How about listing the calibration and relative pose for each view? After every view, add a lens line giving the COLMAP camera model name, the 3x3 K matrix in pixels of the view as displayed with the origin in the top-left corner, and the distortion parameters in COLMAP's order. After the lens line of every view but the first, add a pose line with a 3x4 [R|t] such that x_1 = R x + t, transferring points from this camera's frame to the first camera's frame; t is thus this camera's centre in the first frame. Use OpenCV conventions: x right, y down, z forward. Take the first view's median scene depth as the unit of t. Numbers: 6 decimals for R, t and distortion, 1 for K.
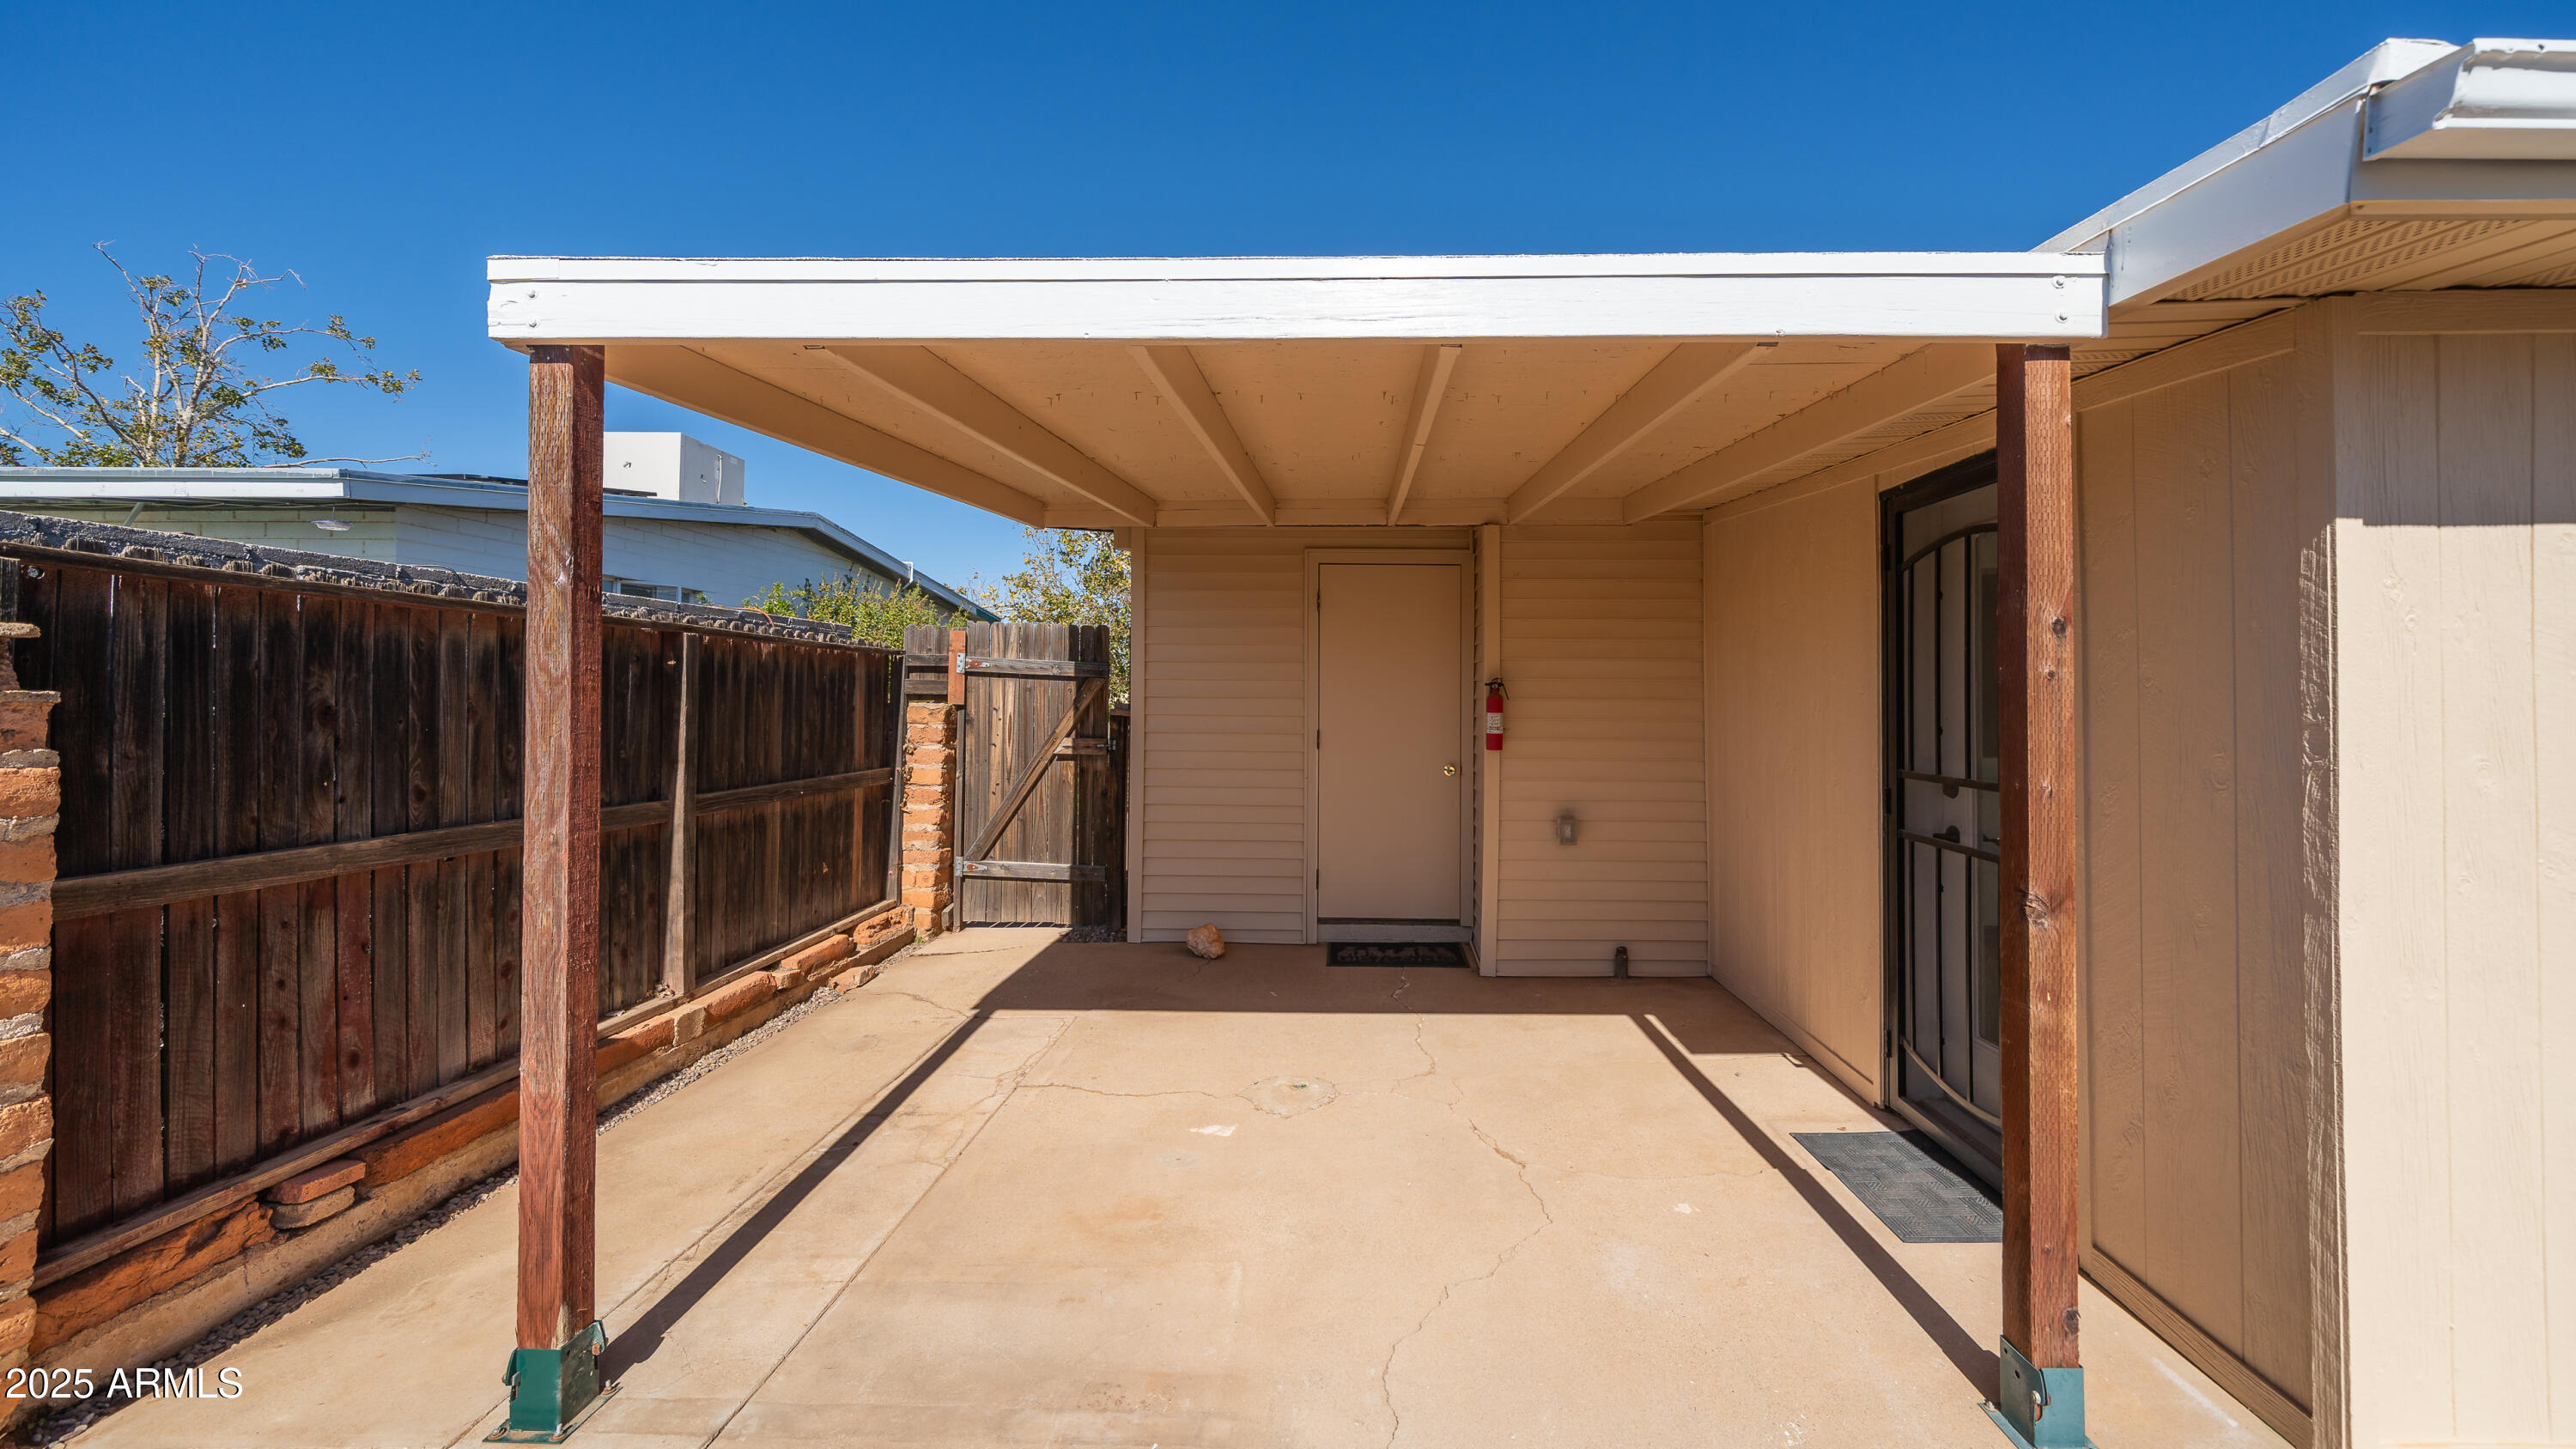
lens RADIAL K [[941.6, 0, 1296.1], [0, 941.6, 698.3], [0, 0, 1]] dist [-0.000784, 0.000059]
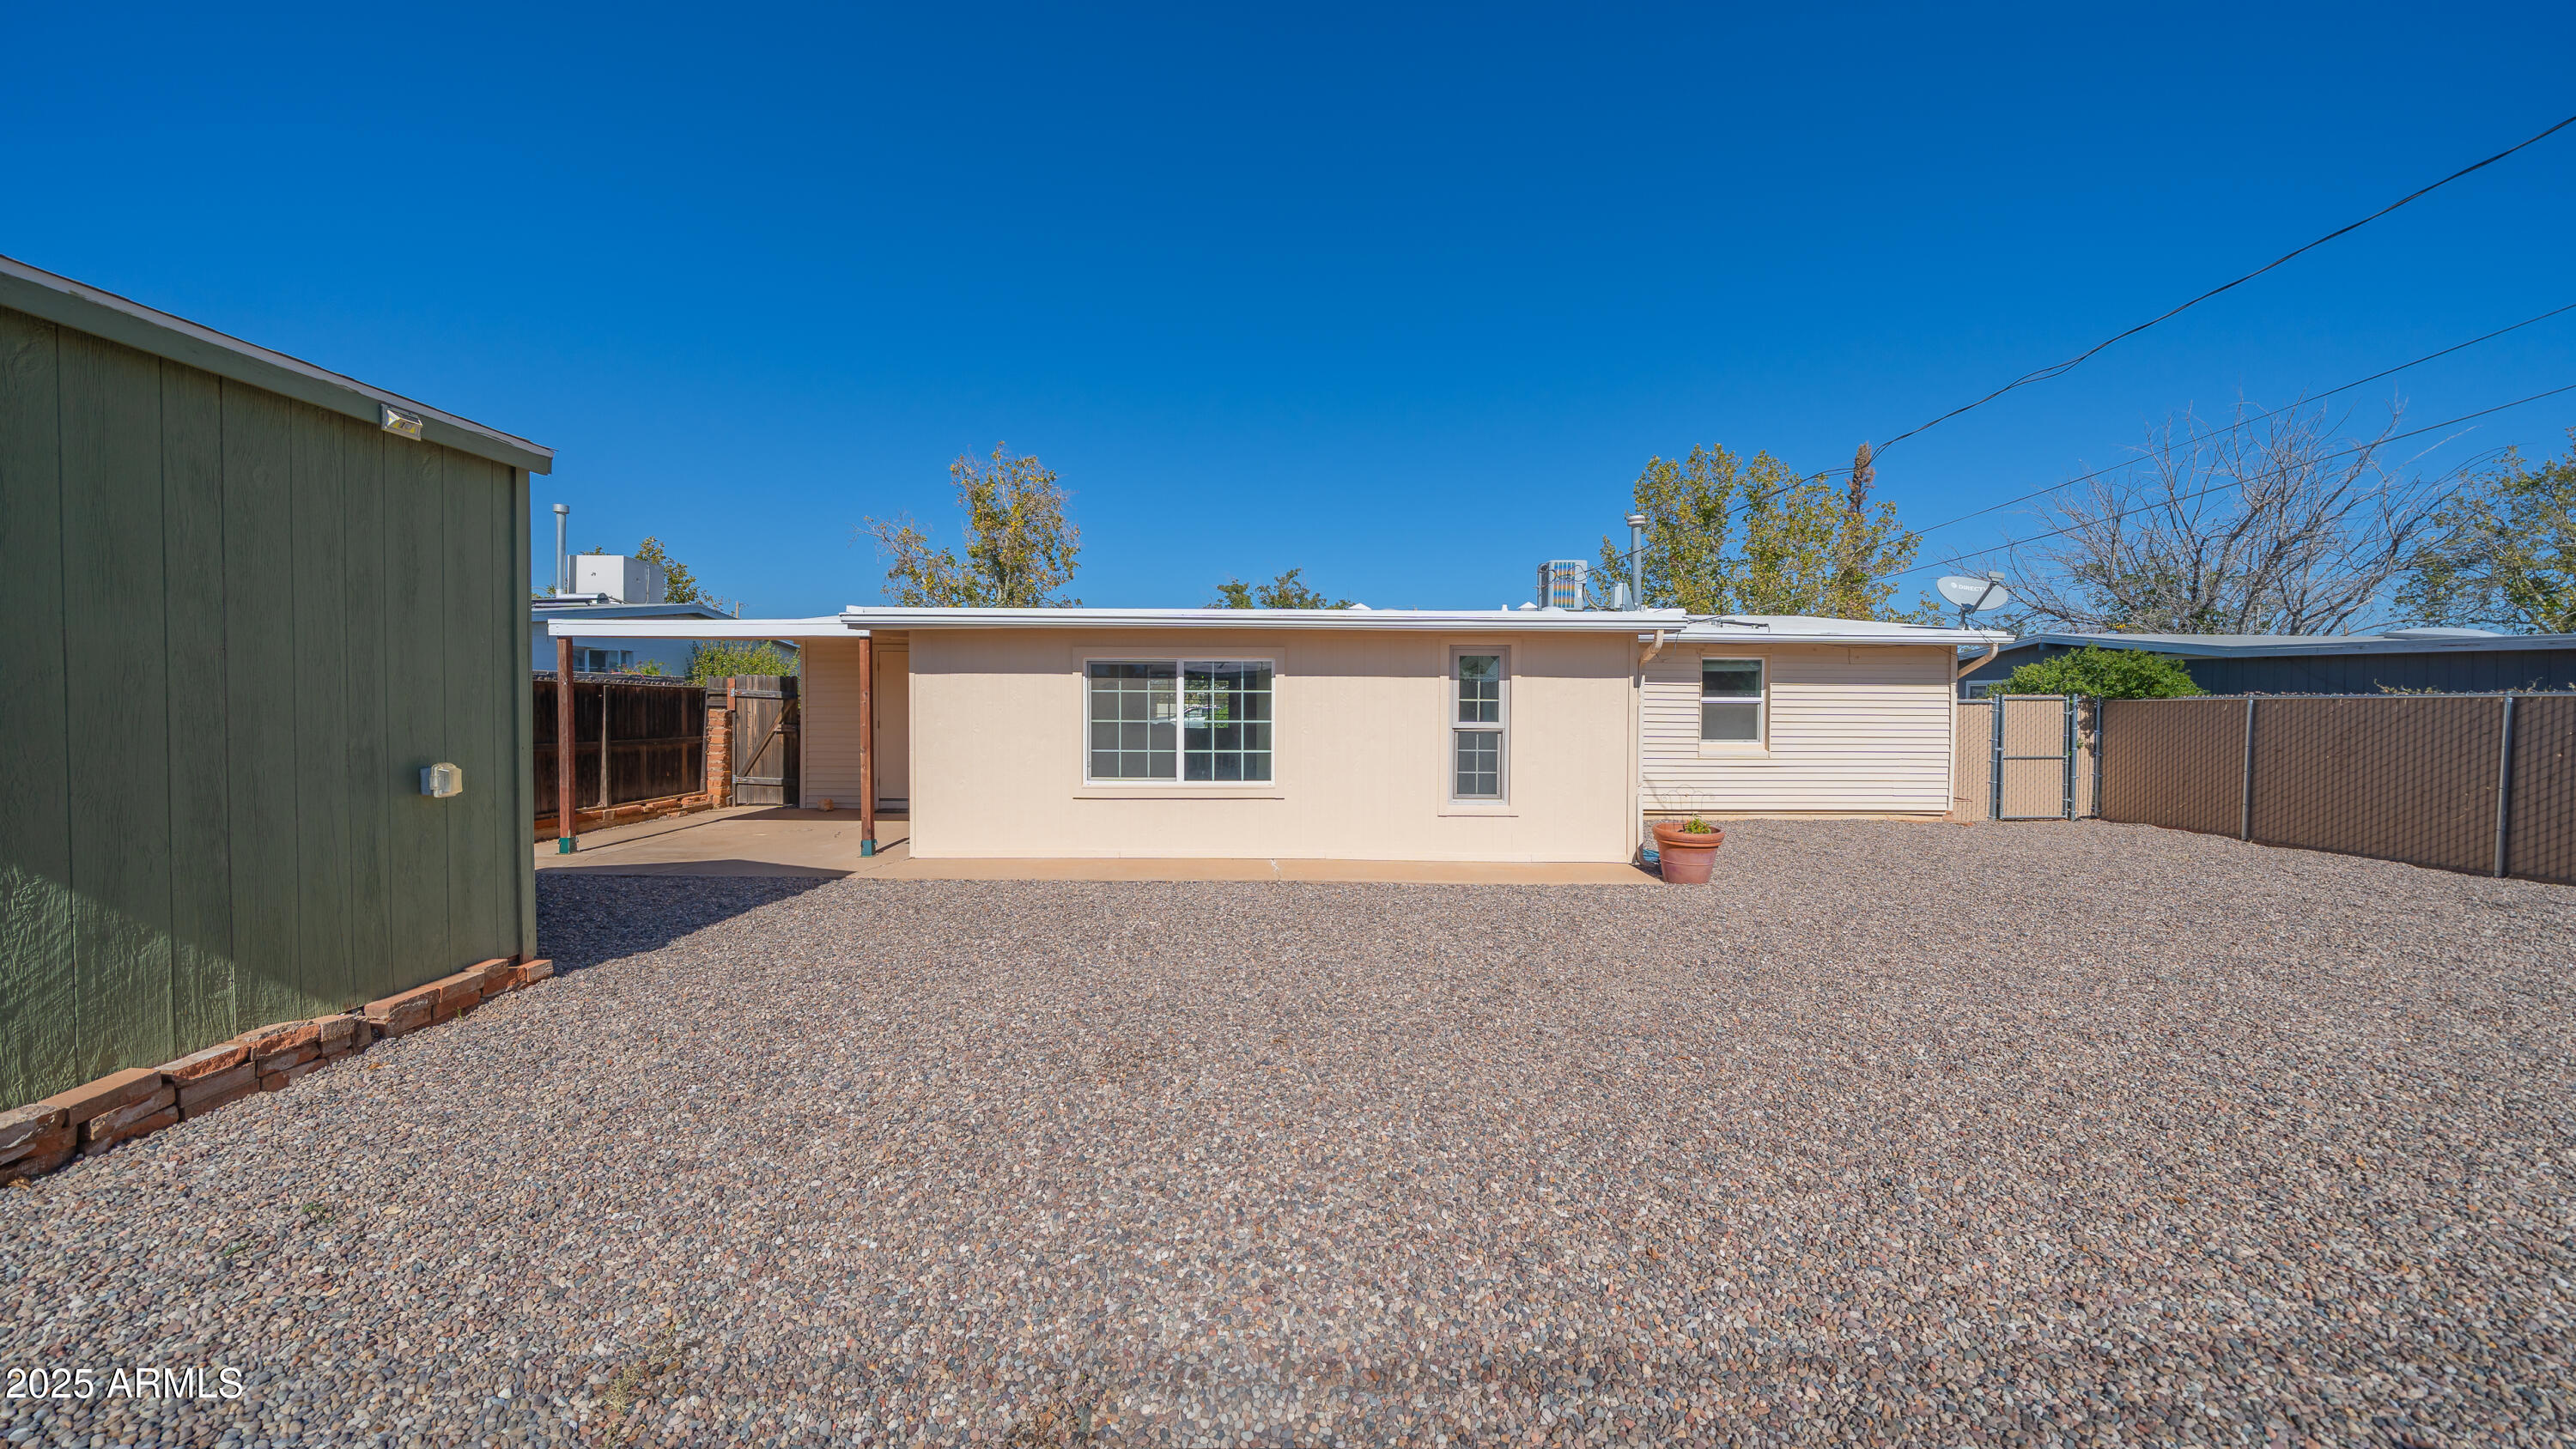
lens RADIAL K [[918.0, 0, 1287.3], [0, 918.0, 734.1], [0, 0, 1]] dist [-0.000459, -0.000007]
pose [[0.999903, -0.003204, 0.013527, 1.017656], [0.002779, 0.999506, 0.031295, -0.001538], [-0.013621, -0.031254, 0.999419, -1.340447]]
